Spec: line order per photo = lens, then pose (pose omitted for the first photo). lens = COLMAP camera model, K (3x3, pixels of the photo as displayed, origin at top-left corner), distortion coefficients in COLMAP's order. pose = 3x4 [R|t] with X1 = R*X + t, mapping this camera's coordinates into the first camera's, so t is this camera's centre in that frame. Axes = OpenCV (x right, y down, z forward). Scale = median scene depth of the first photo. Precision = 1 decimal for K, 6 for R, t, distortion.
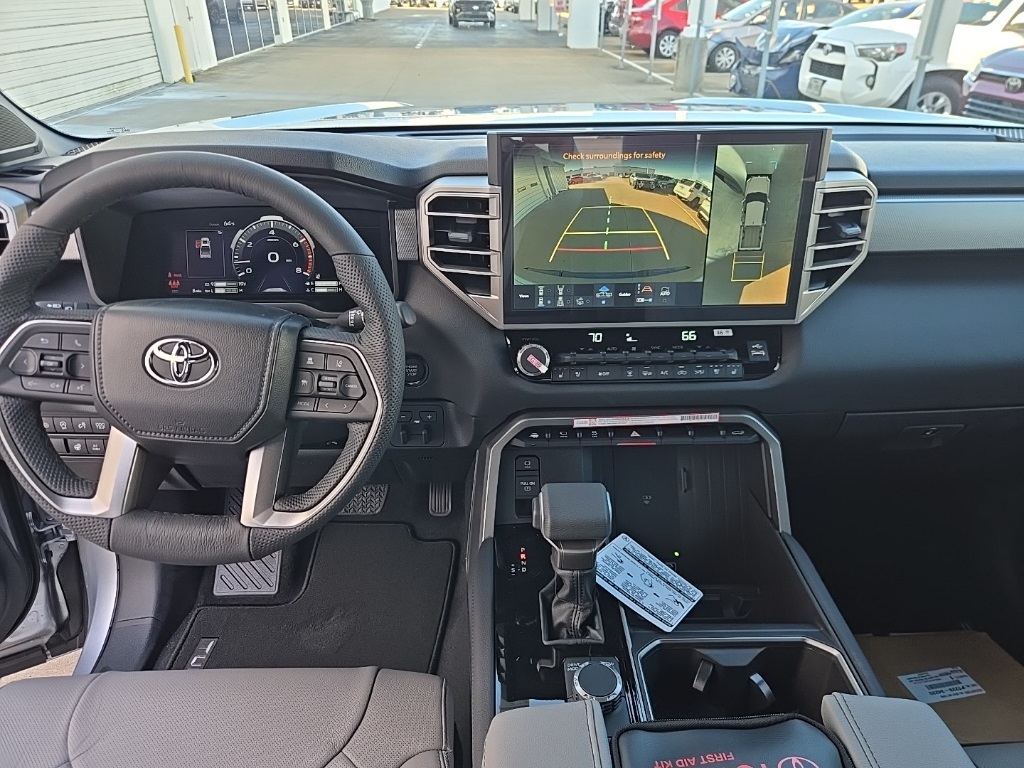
lens RADIAL K [[706.7, 0, 512.0], [0, 706.7, 384.0], [0, 0, 1]] dist [0.077393, -0.064468]
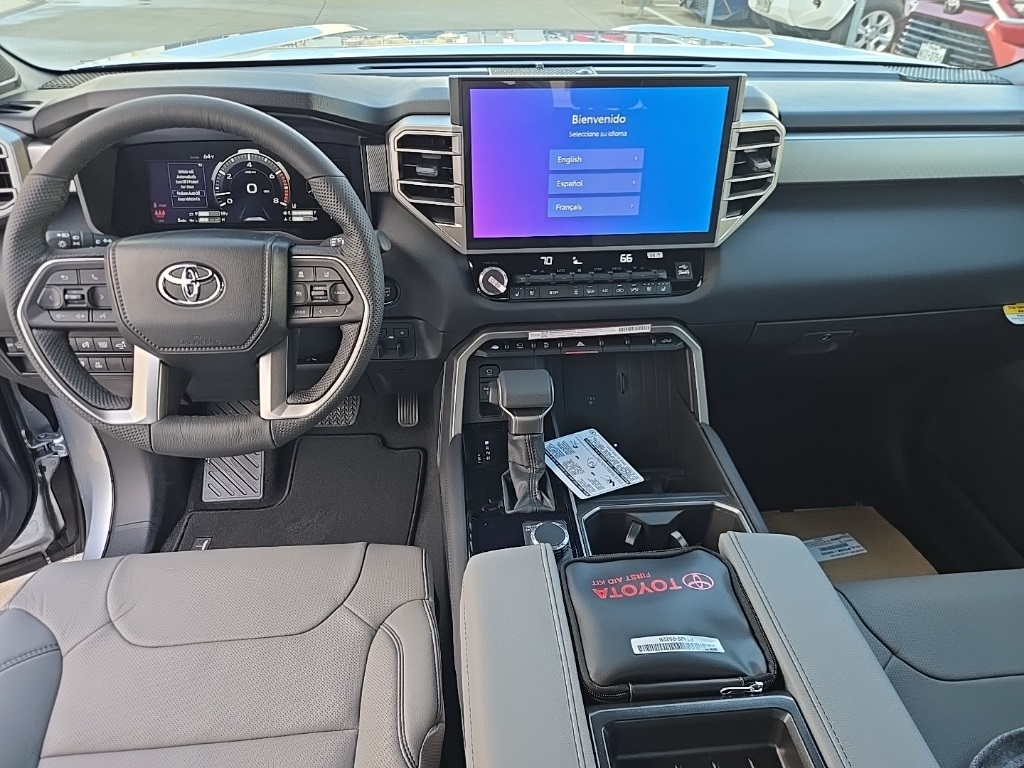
lens RADIAL K [[706.7, 0, 512.0], [0, 706.7, 384.0], [0, 0, 1]] dist [0.077393, -0.064468]
pose [[0.997650, -0.021396, 0.065087, -0.017440], [0.014599, 0.994556, 0.103180, 0.014113], [-0.066940, -0.101988, 0.992531, -0.161297]]
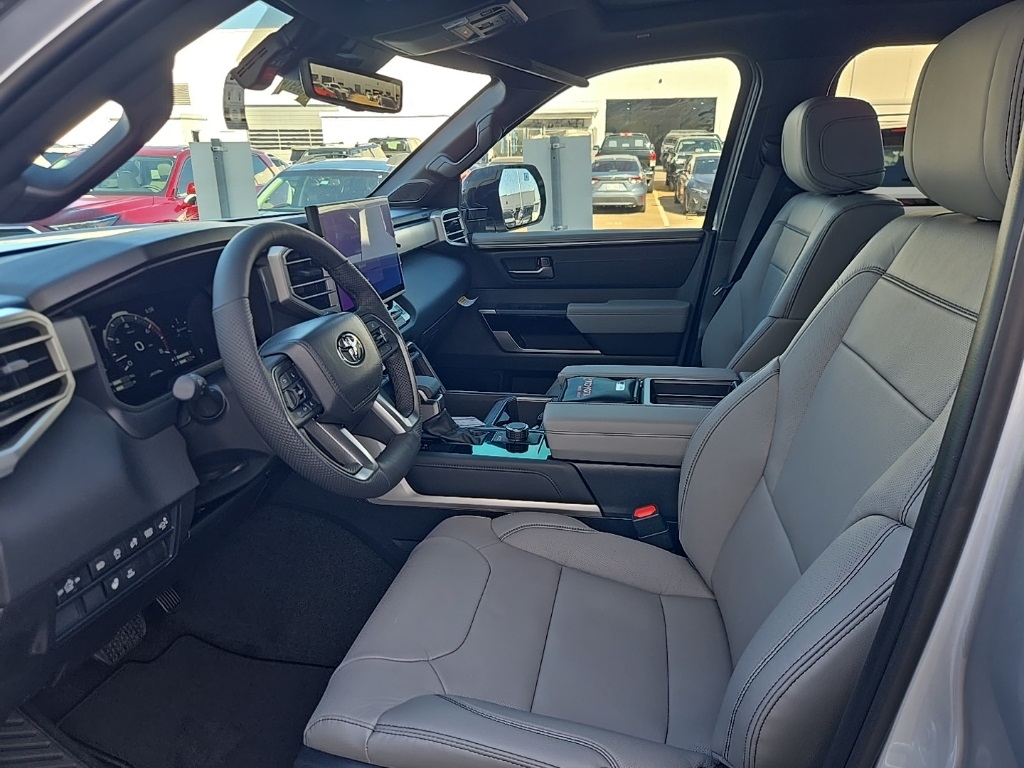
lens RADIAL K [[706.7, 0, 512.0], [0, 706.7, 384.0], [0, 0, 1]] dist [0.077393, -0.064468]
pose [[0.185468, -0.285232, 0.940343, -1.430245], [0.487888, 0.857392, 0.163842, -0.035351], [-0.852975, 0.428395, 0.298180, 0.246107]]
